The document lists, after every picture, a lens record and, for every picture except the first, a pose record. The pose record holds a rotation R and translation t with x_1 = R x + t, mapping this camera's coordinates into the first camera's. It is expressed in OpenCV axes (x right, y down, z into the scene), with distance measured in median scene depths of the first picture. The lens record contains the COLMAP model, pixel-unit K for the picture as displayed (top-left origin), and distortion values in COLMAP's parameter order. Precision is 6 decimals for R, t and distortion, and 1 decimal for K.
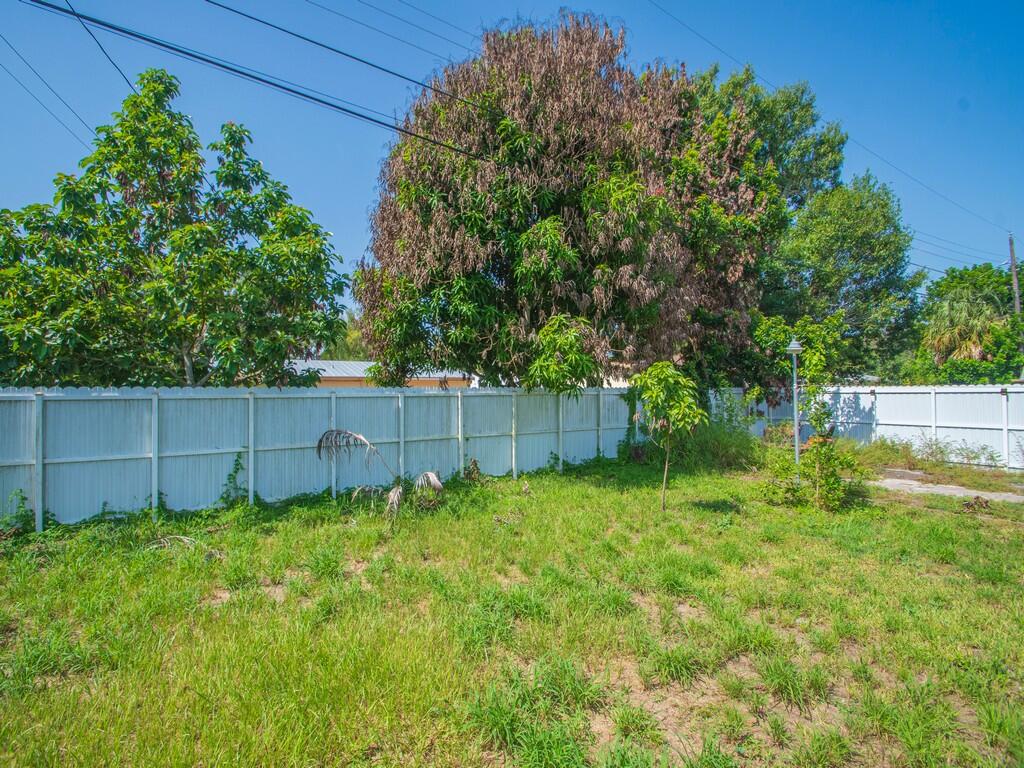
lens RADIAL K [[480.6, 0, 493.7], [0, 480.6, 388.7], [0, 0, 1]] dist [-0.014128, -0.005652]
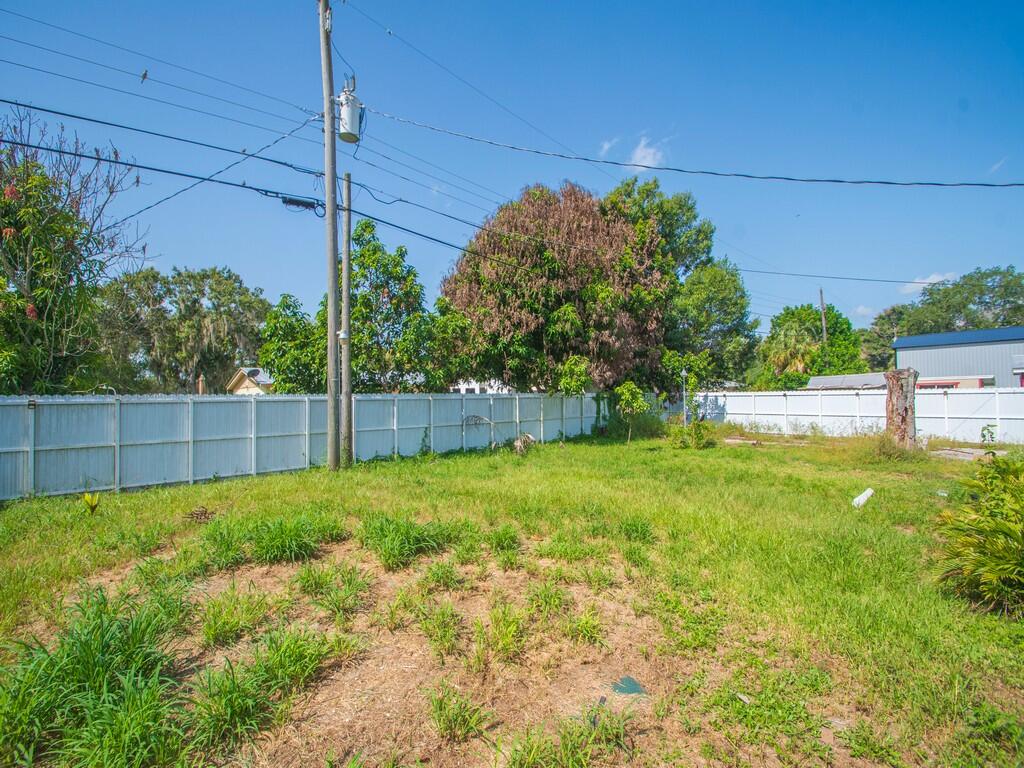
lens RADIAL K [[467.9, 0, 519.3], [0, 467.9, 386.6], [0, 0, 1]] dist [-0.010948, -0.002878]
pose [[0.975032, 0.001902, 0.222058, -0.326224], [0.001333, 0.999895, -0.014417, -0.001714], [-0.222062, 0.014353, 0.974927, -0.515599]]
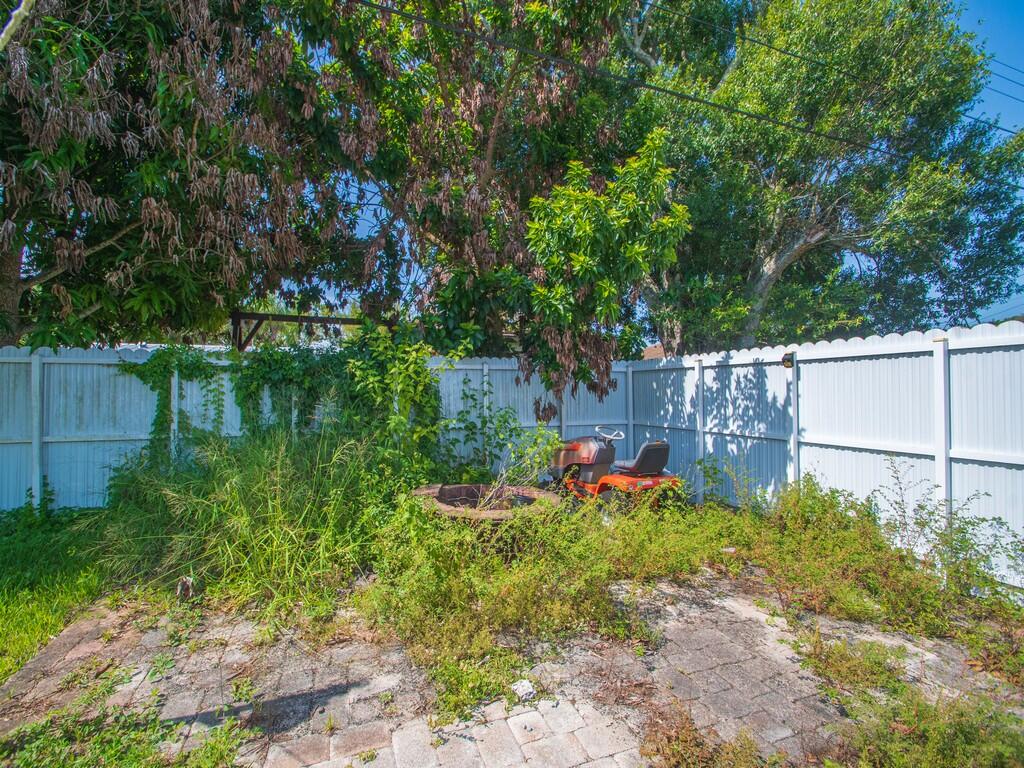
lens RADIAL K [[467.9, 0, 507.6], [0, 467.9, 384.1], [0, 0, 1]] dist [-0.010948, -0.002878]
pose [[0.984334, 0.001413, -0.176309, 0.627660], [0.000093, 0.999964, 0.008534, 0.023666], [0.176315, -0.008416, 0.984298, 0.574686]]
